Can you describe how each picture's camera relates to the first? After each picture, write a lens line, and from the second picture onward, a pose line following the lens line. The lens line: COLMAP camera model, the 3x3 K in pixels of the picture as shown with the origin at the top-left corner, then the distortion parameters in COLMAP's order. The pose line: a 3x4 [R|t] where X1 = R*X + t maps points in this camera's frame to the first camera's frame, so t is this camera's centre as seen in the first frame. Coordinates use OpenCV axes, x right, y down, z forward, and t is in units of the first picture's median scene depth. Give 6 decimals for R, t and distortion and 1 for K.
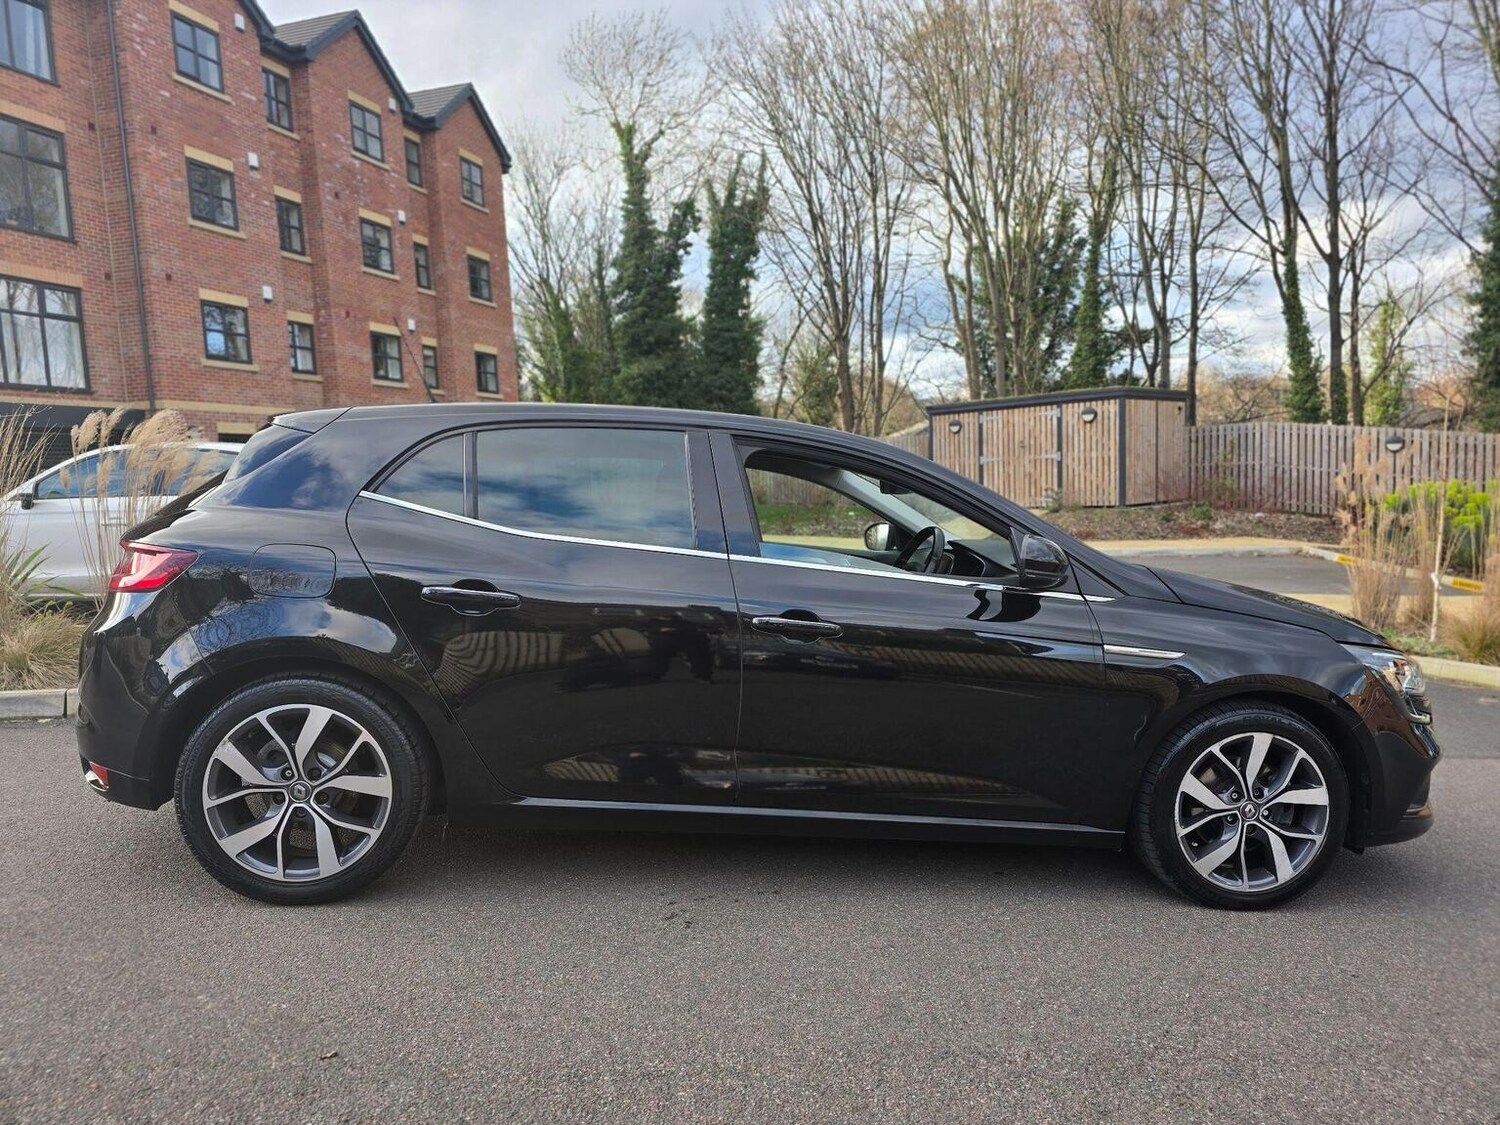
lens RADIAL K [[999.6, 0, 771.2], [0, 999.6, 568.8], [0, 0, 1]] dist [0.054365, -0.040097]
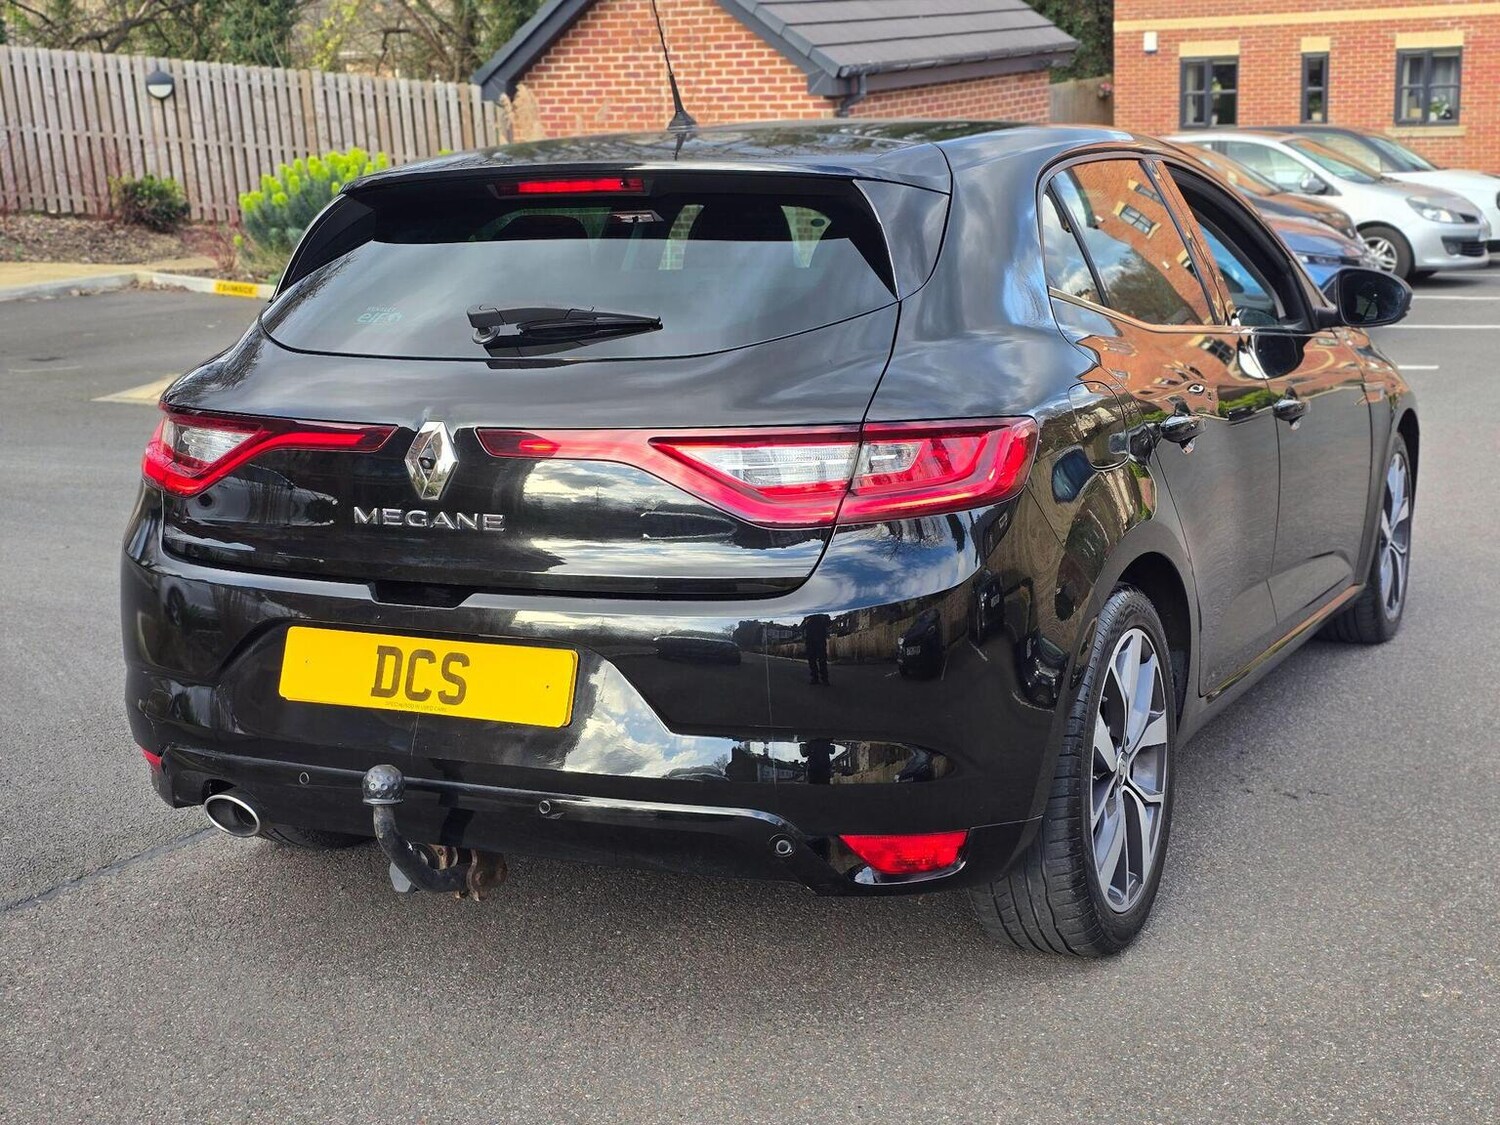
lens RADIAL K [[1982.3, 0, 767.3], [0, 1982.3, 544.6], [0, 0, 1]] dist [0.145203, -0.367005]
pose [[0.533688, -0.195991, 0.822657, -0.172555], [0.102843, 0.980595, 0.166901, -0.016183], [-0.839405, -0.004468, 0.543488, 0.055228]]
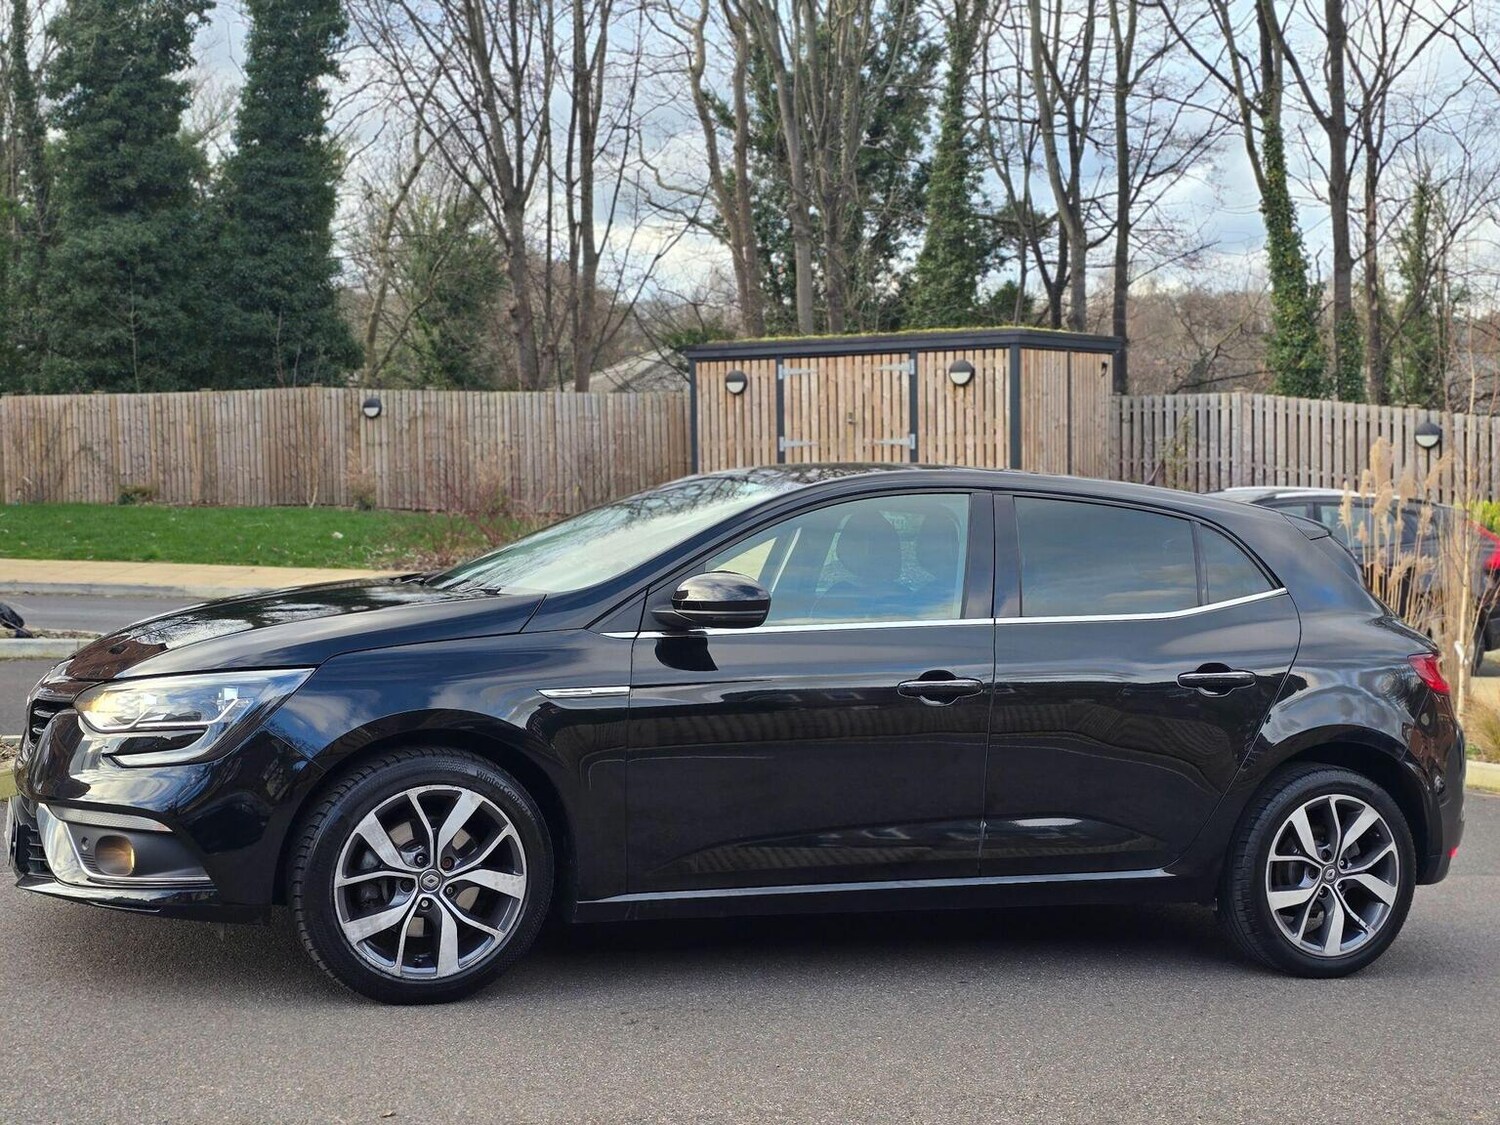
lens RADIAL K [[1983.1, 0, 795.4], [0, 1983.1, 541.7], [0, 0, 1]] dist [0.211302, -0.702217]
pose [[0.972129, 0.011469, 0.234168, -0.042215], [-0.000356, 0.998874, -0.047443, 0.000484], [-0.234448, 0.046038, 0.971038, -0.086410]]
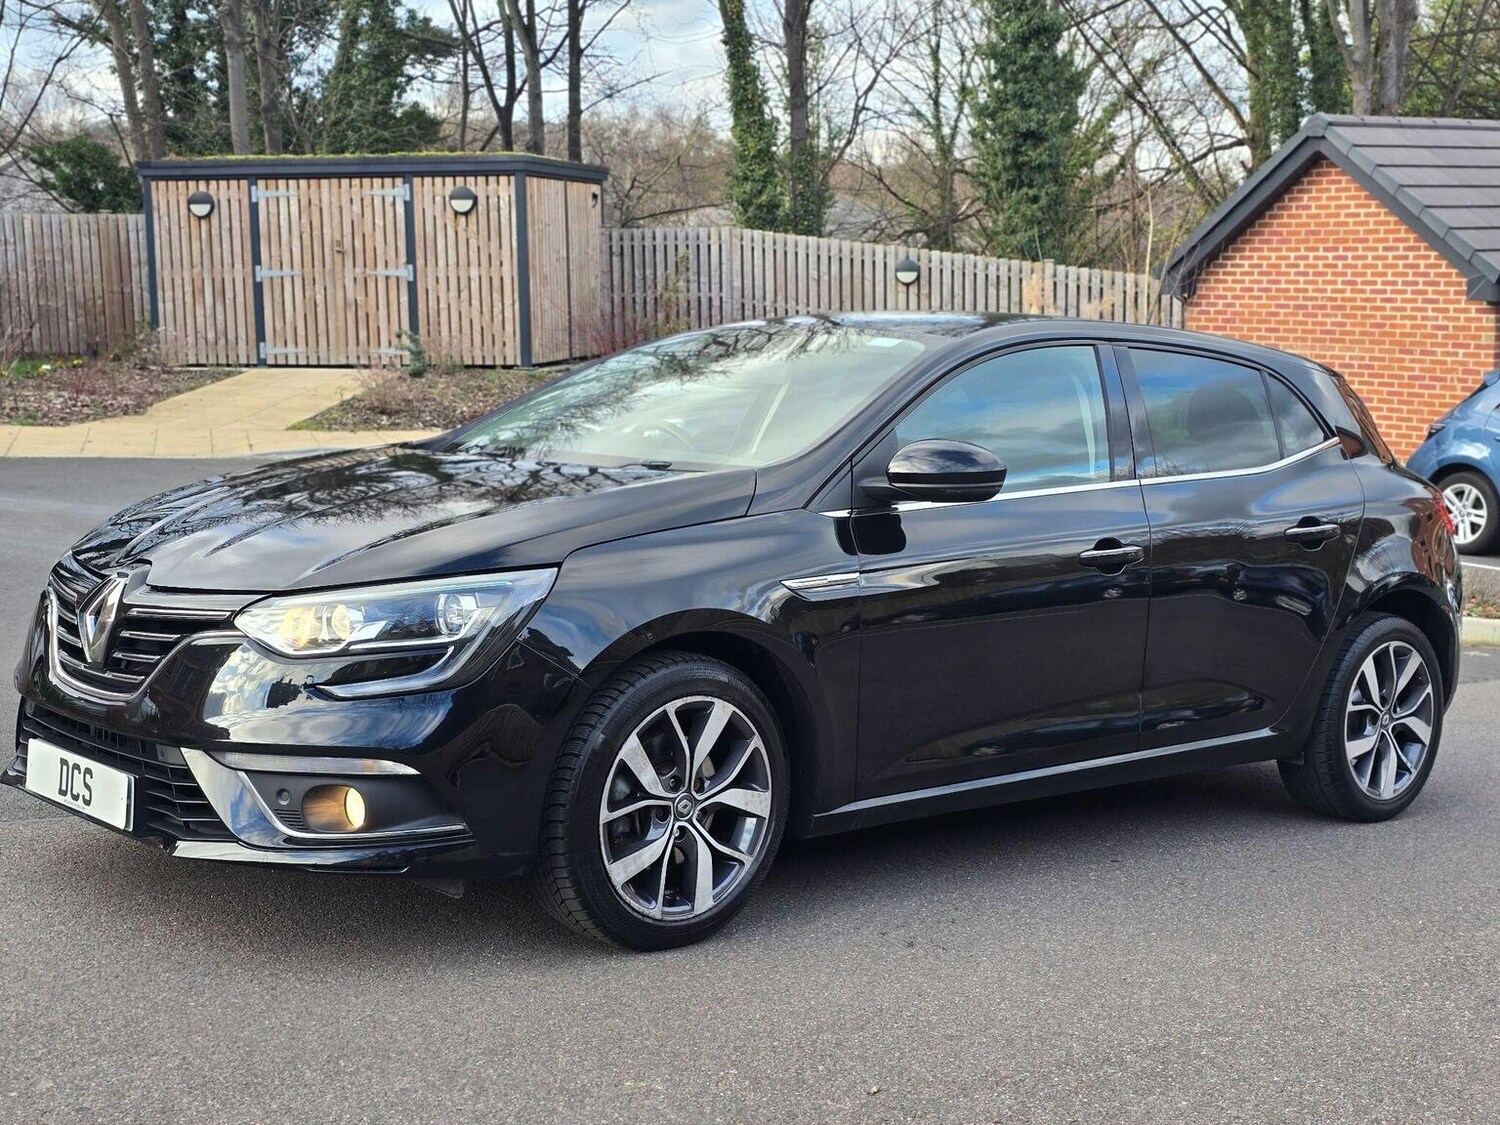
lens RADIAL K [[1983.1, 0, 795.4], [0, 1983.1, 541.7], [0, 0, 1]] dist [0.211302, -0.702217]
pose [[0.842418, -0.044725, 0.536965, -0.112851], [0.026538, 0.998784, 0.041556, -0.004761], [-0.538171, -0.020758, 0.842580, -0.031610]]
